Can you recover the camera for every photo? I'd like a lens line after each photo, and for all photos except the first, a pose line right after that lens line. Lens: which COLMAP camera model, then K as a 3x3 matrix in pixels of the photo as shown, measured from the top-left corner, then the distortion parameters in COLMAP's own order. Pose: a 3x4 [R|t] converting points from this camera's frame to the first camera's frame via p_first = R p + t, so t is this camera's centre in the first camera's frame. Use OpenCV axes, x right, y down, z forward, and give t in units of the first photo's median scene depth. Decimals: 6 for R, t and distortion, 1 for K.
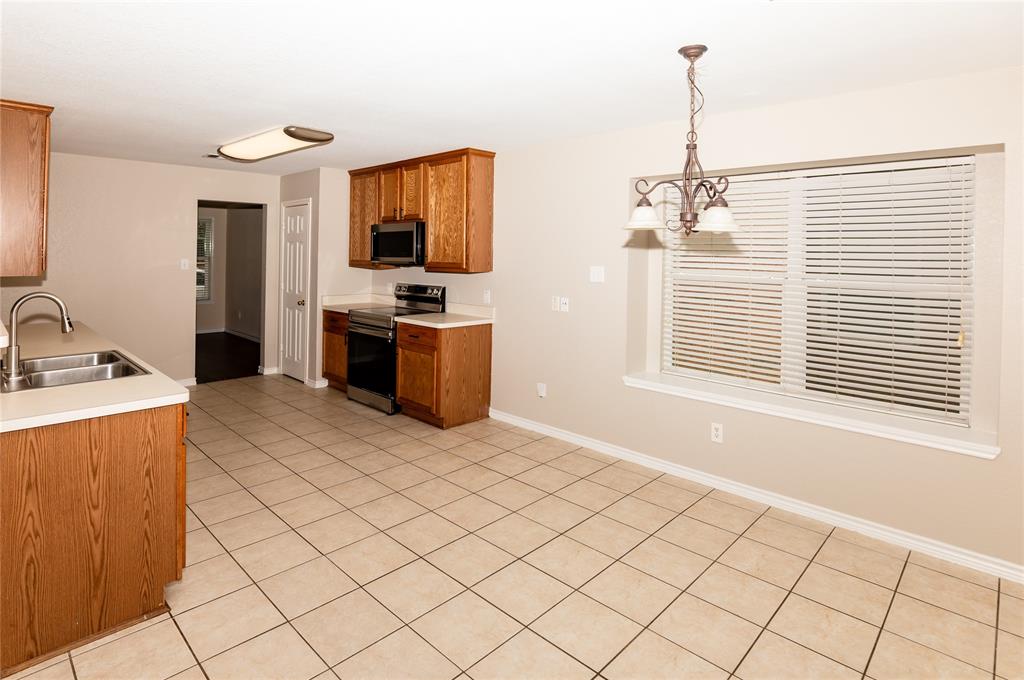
lens RADIAL K [[537.3, 0, 487.5], [0, 537.3, 256.7], [0, 0, 1]] dist [-0.010732, 0.001037]
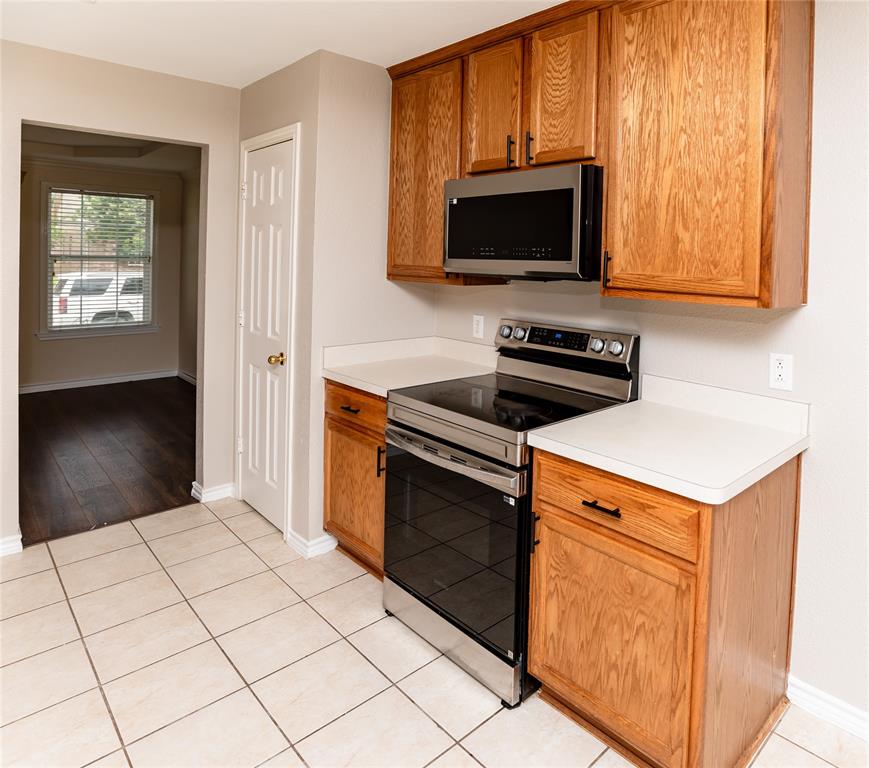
lens RADIAL K [[531.7, 0, 578.6], [0, 531.7, 268.4], [0, 0, 1]] dist [-0.030571, 0.003421]
pose [[0.994119, 0.013716, 0.107418, -0.178044], [-0.015120, 0.999811, 0.012259, 0.001700], [-0.107230, -0.013811, 0.994138, 0.659414]]
